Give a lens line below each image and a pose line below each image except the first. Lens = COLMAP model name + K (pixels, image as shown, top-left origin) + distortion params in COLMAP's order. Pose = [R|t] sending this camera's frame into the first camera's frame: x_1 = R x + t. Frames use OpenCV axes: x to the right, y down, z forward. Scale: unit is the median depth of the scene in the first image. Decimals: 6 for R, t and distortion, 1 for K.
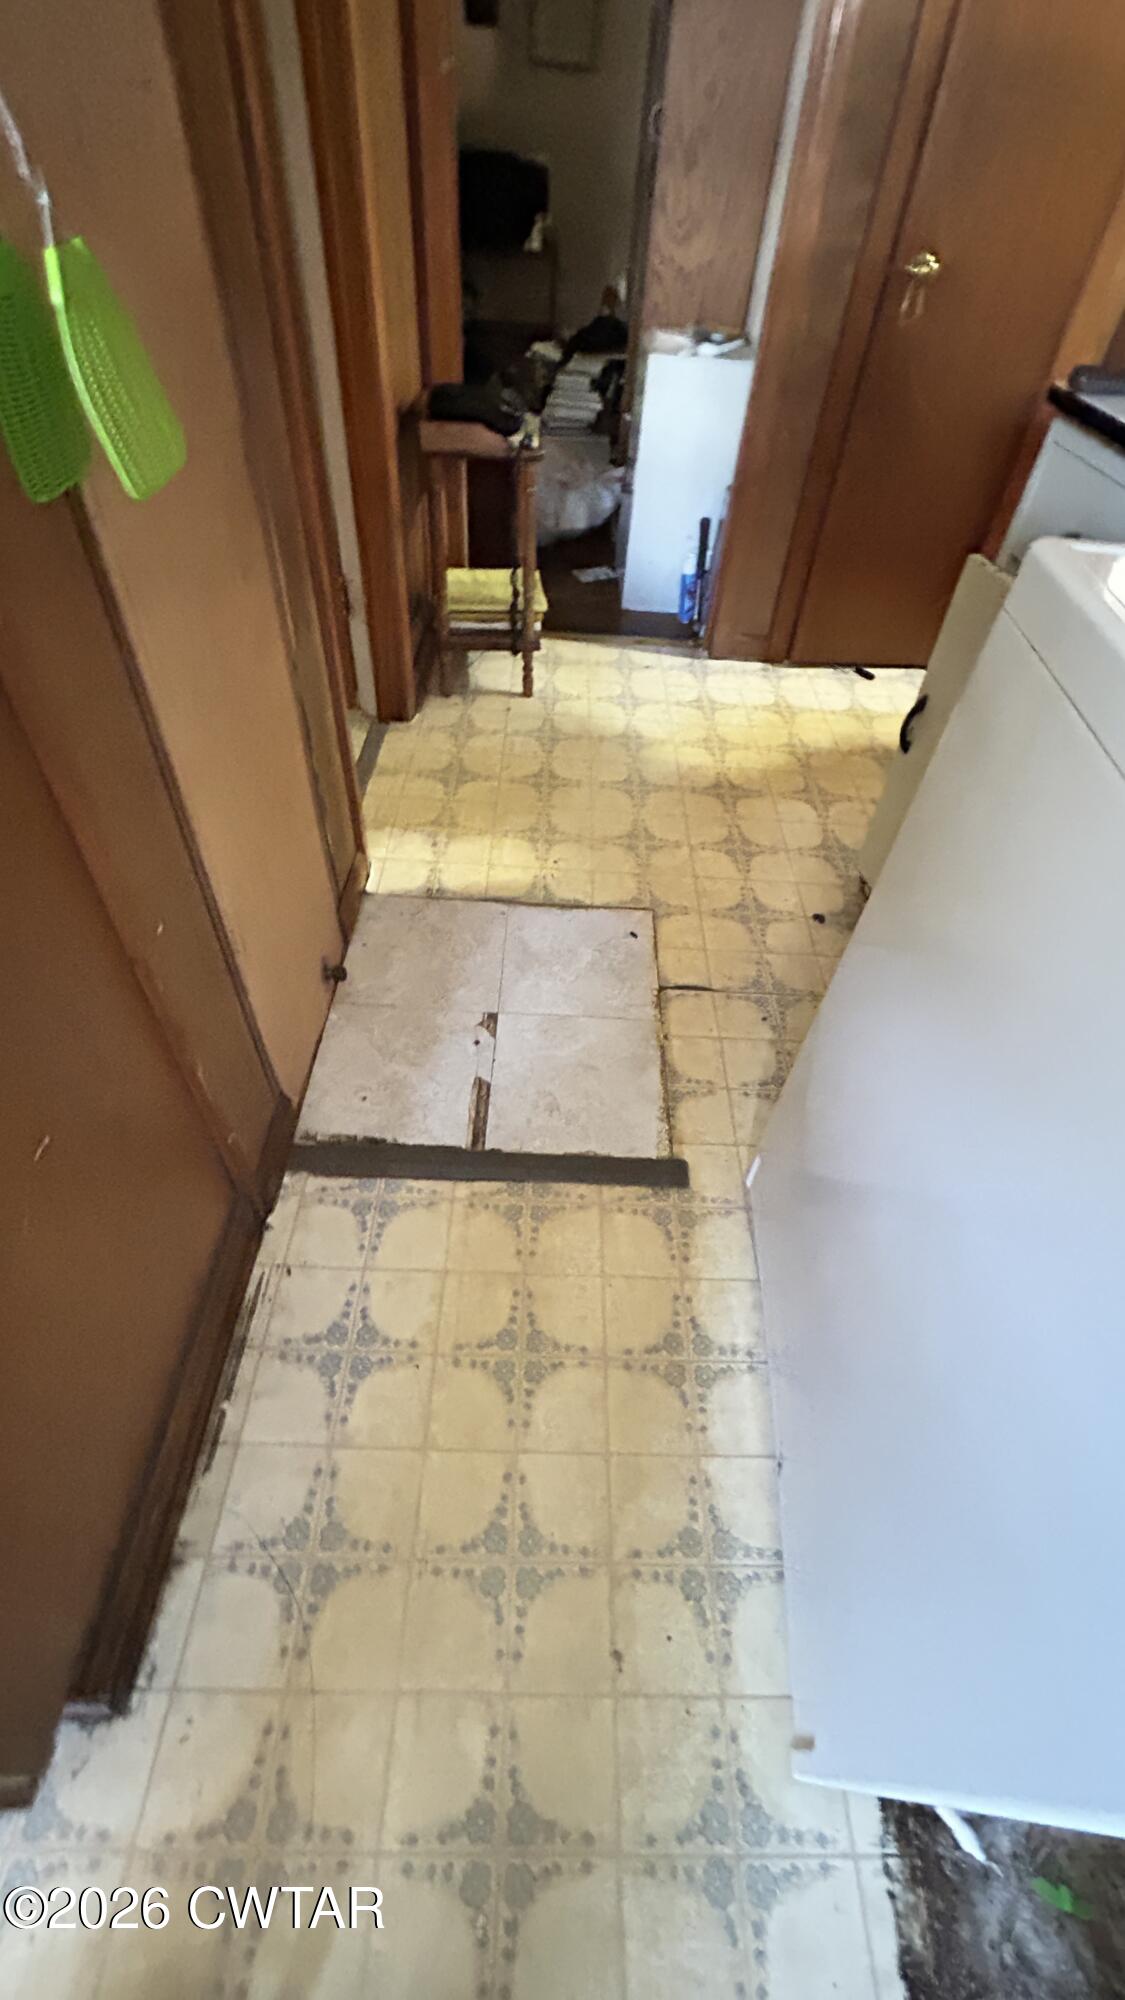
lens RADIAL K [[804.1, 0, 568.2], [0, 804.1, 1000.4], [0, 0, 1]] dist [-0.002846, 0.000445]
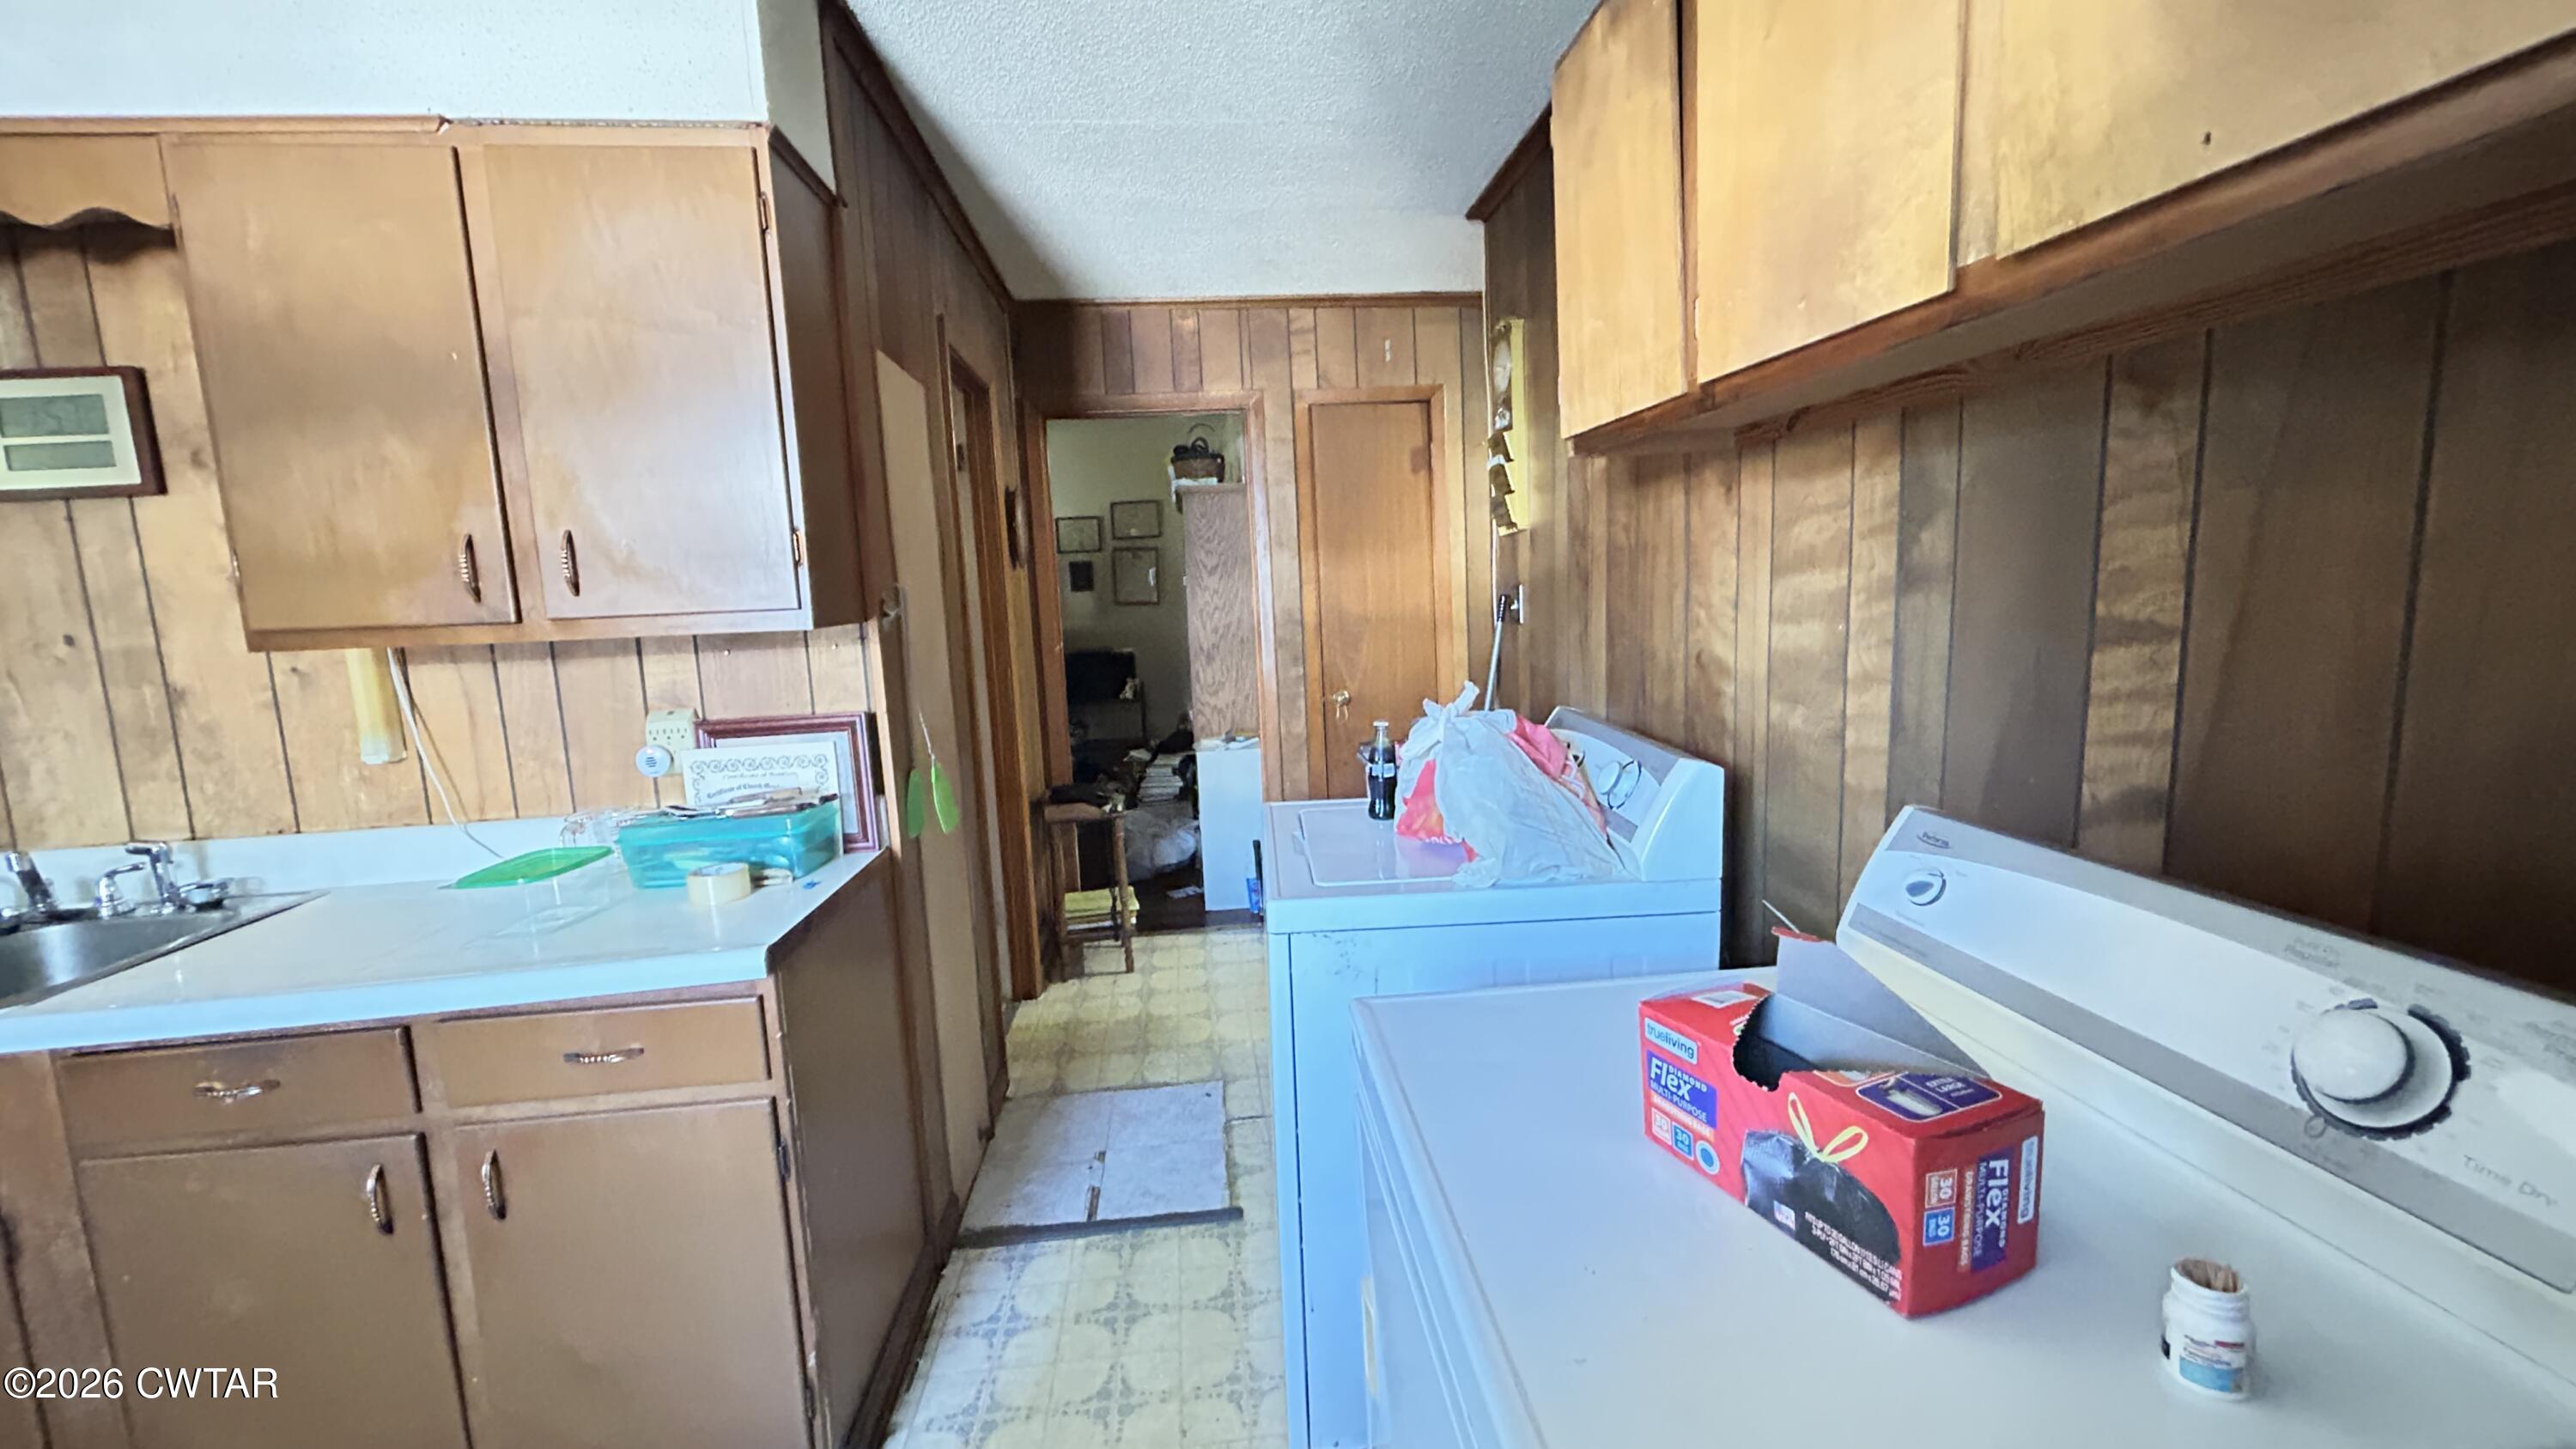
lens RADIAL K [[1035.9, 0, 1290.3], [0, 1035.9, 722.5], [0, 0, 1]] dist [-0.002846, 0.000445]
pose [[0.987966, -0.118962, 0.098851, 0.131815], [0.154672, 0.759904, -0.631366, 0.615223], [-0.000009, 0.639057, 0.769159, -0.805643]]
